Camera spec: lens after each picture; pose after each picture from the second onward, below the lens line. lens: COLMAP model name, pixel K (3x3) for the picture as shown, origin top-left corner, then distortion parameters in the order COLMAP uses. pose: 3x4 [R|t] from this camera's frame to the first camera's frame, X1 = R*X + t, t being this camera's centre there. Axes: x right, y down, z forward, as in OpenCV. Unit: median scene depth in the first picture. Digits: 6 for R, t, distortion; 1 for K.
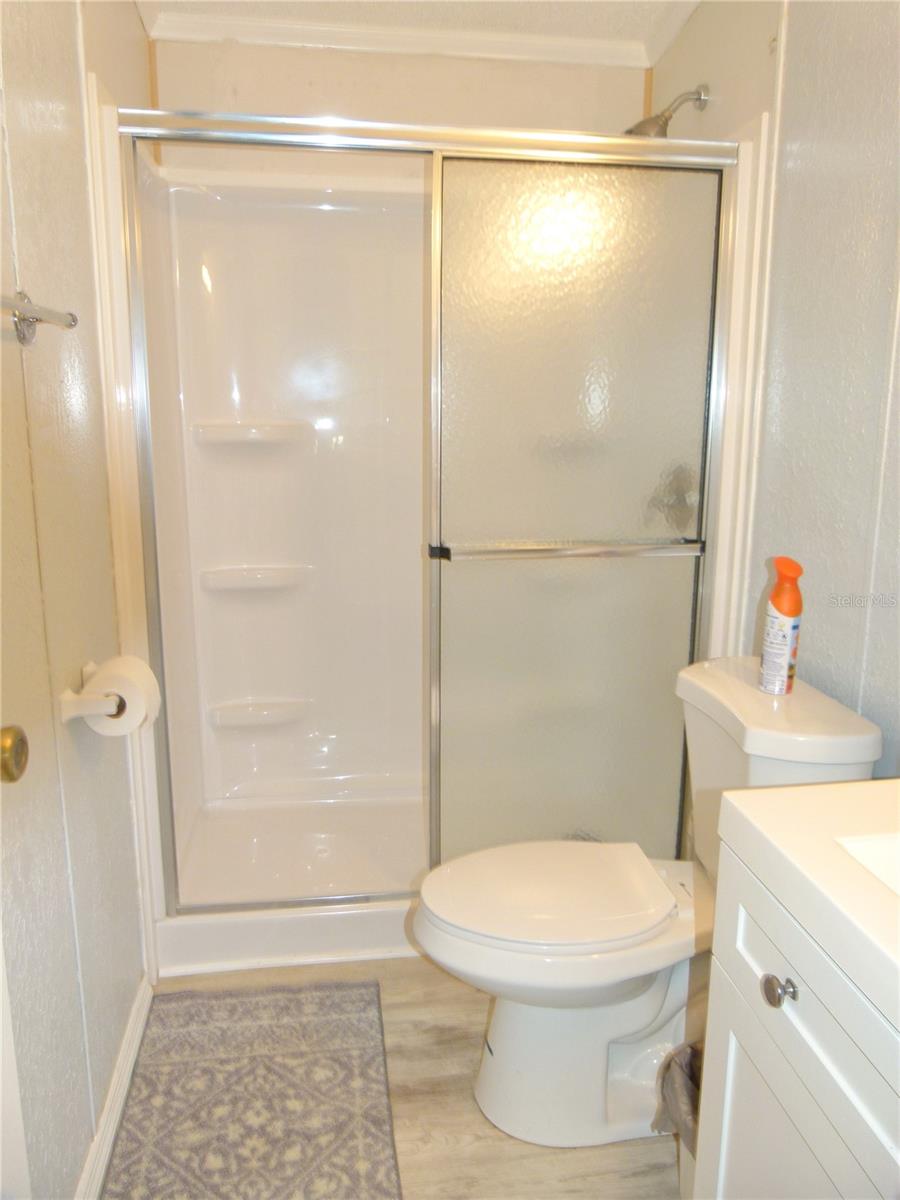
lens RADIAL K [[904.5, 0, 454.0], [0, 904.5, 581.8], [0, 0, 1]] dist [-0.045414, 0.041152]
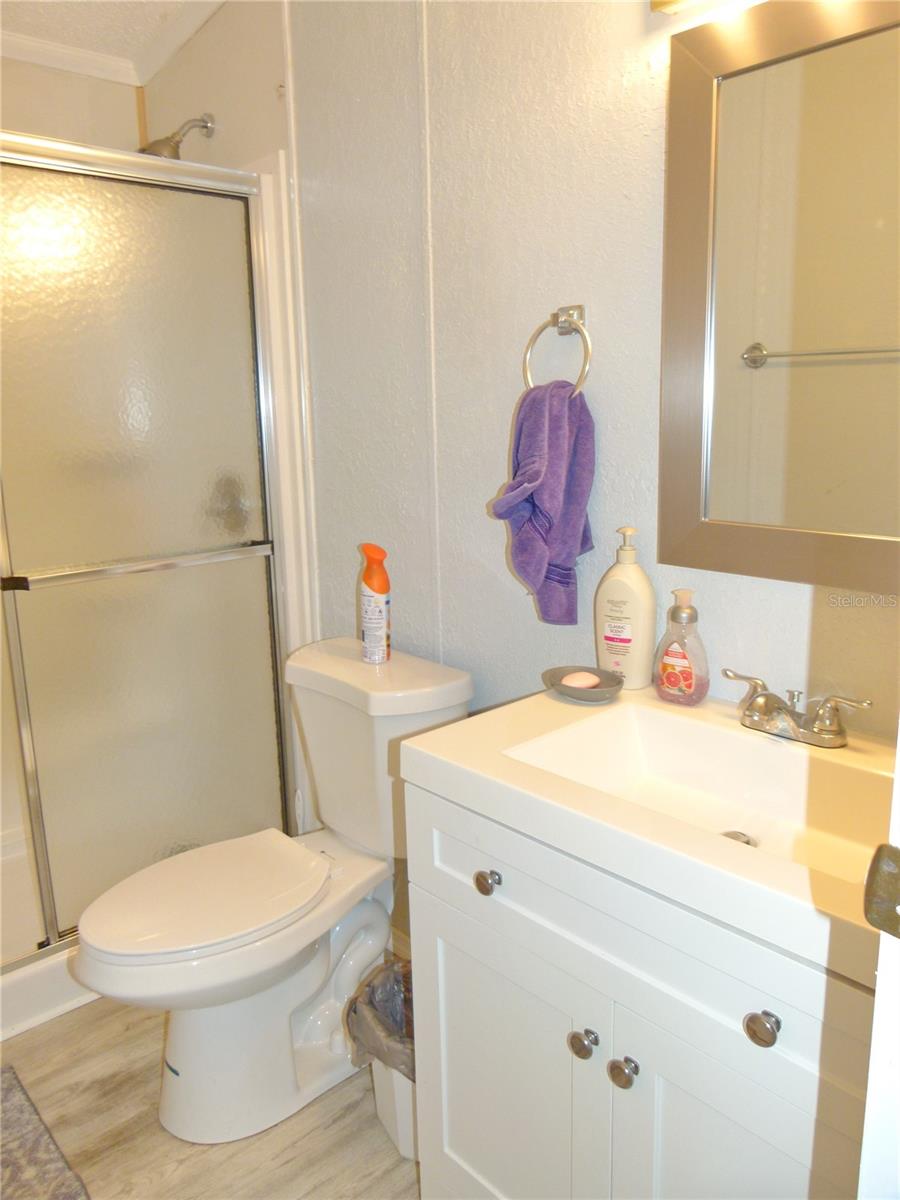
lens RADIAL K [[904.5, 0, 454.0], [0, 904.5, 581.8], [0, 0, 1]] dist [-0.045414, 0.041152]
pose [[0.828003, -0.133465, 0.544609, -0.161831], [0.139937, 0.989712, 0.029791, 0.001660], [-0.542982, 0.051544, 0.838161, -0.020870]]
